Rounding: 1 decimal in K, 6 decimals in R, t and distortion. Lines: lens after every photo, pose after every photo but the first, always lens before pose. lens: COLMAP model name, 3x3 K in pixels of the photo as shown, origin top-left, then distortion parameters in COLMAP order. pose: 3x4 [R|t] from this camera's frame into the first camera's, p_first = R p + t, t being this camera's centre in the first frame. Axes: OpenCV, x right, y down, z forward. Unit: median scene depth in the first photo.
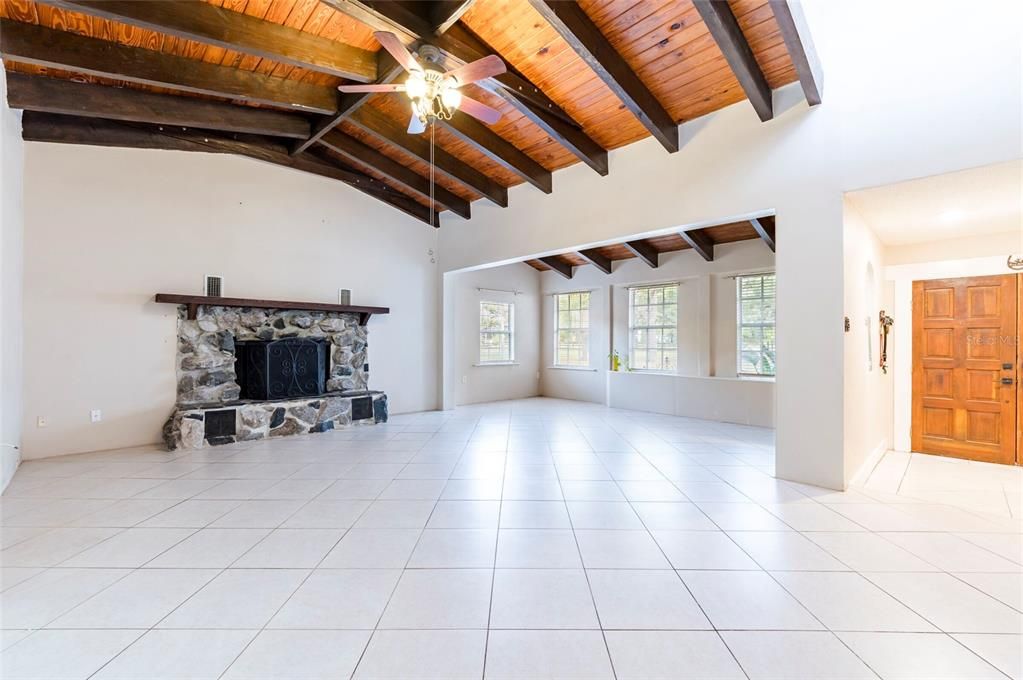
lens RADIAL K [[434.9, 0, 512.2], [0, 434.9, 342.8], [0, 0, 1]] dist [-0.000100, -0.000007]
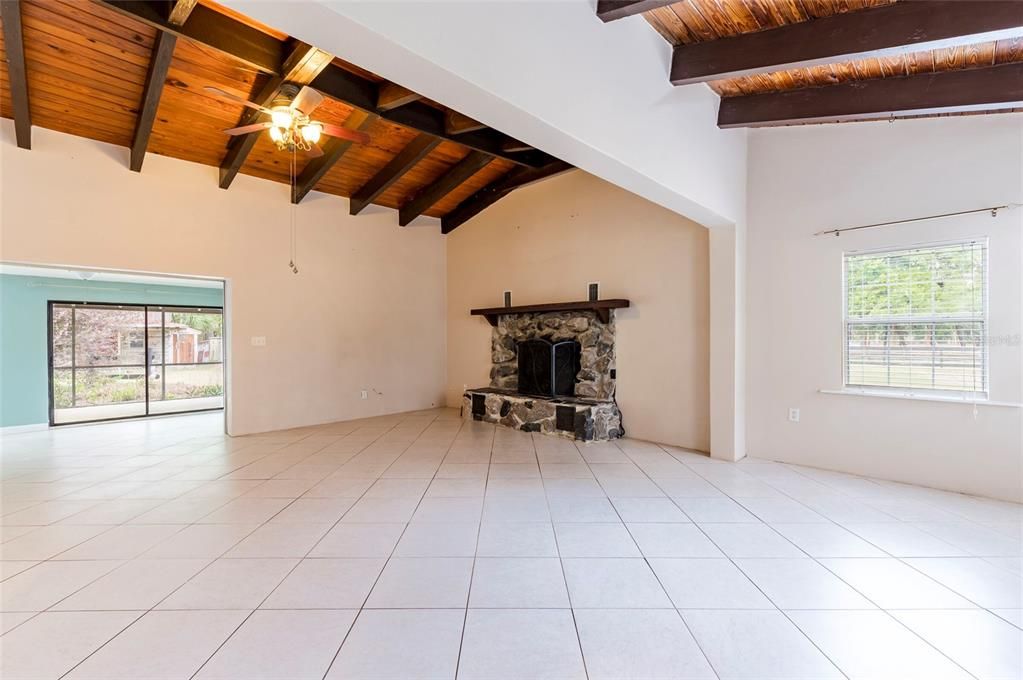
lens RADIAL K [[469.7, 0, 512.2], [0, 469.7, 337.5], [0, 0, 1]] dist [0.000273, -0.000001]
pose [[-0.017742, 0.001405, -0.999842, 0.648642], [0.006610, 0.999977, 0.001287, -0.017035], [0.999821, -0.006586, -0.017751, 0.965531]]
